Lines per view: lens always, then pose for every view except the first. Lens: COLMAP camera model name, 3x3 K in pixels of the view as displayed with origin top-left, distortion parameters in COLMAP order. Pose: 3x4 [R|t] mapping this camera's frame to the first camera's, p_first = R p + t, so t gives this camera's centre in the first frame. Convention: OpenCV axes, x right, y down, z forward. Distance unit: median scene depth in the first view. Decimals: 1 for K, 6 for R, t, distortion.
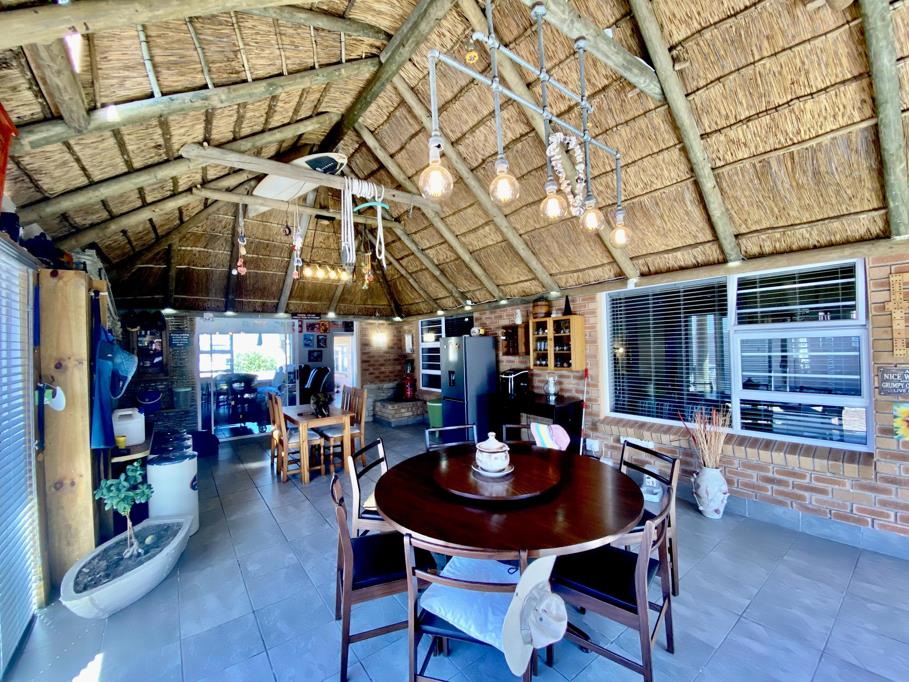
lens RADIAL K [[367.4, 0, 452.2], [0, 367.4, 343.7], [0, 0, 1]] dist [0.025138, -0.023611]
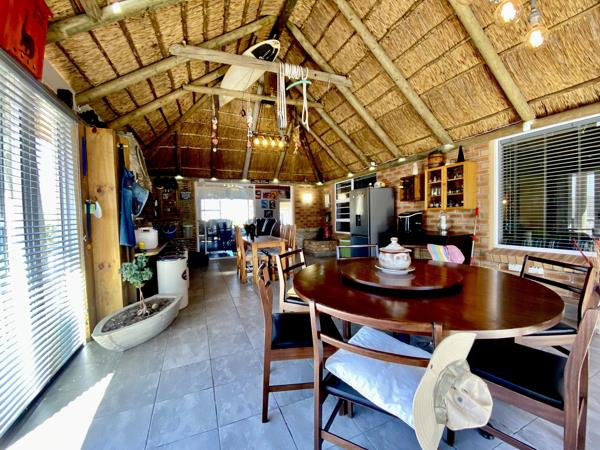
lens RADIAL K [[242.5, 0, 298.5], [0, 242.5, 226.8], [0, 0, 1]] dist [0.025138, -0.023611]
pose [[0.970083, 0.013726, -0.242385, 0.001676], [-0.000475, 0.998506, 0.054641, 0.102273], [0.242773, -0.052891, 0.968640, 0.124278]]
